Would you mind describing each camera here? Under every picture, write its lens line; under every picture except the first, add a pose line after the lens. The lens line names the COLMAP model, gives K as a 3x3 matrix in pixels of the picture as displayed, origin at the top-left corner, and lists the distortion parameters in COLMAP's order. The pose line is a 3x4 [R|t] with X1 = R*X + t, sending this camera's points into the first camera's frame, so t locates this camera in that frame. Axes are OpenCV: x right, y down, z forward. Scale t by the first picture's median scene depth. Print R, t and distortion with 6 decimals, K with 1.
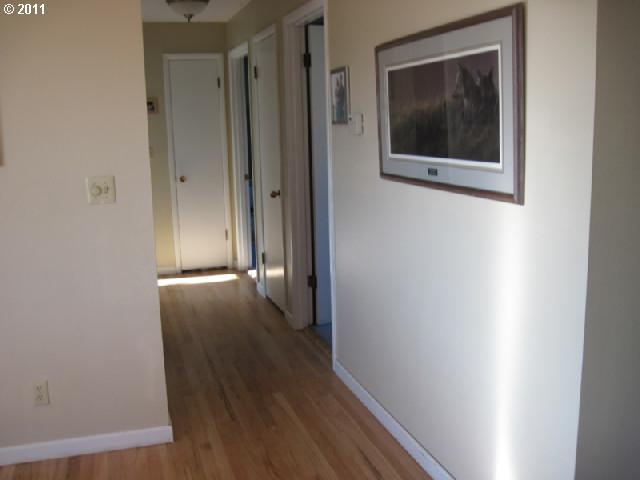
lens RADIAL K [[662.1, 0, 320.0], [0, 662.1, 240.0], [0, 0, 1]] dist [-0.004489, -0.000916]
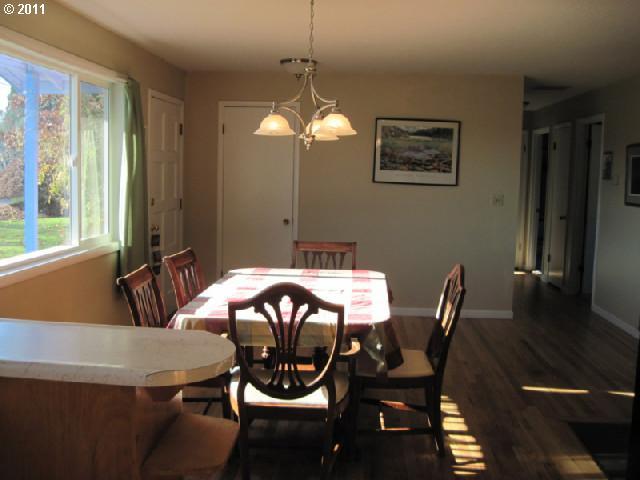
lens RADIAL K [[654.1, 0, 320.2], [0, 654.1, 221.3], [0, 0, 1]] dist [-0.006244, -0.001184]
pose [[0.926854, 0.080784, -0.366627, -0.030588], [-0.115806, 0.990473, -0.074520, 0.156884], [0.357114, 0.111527, 0.927379, -0.893023]]
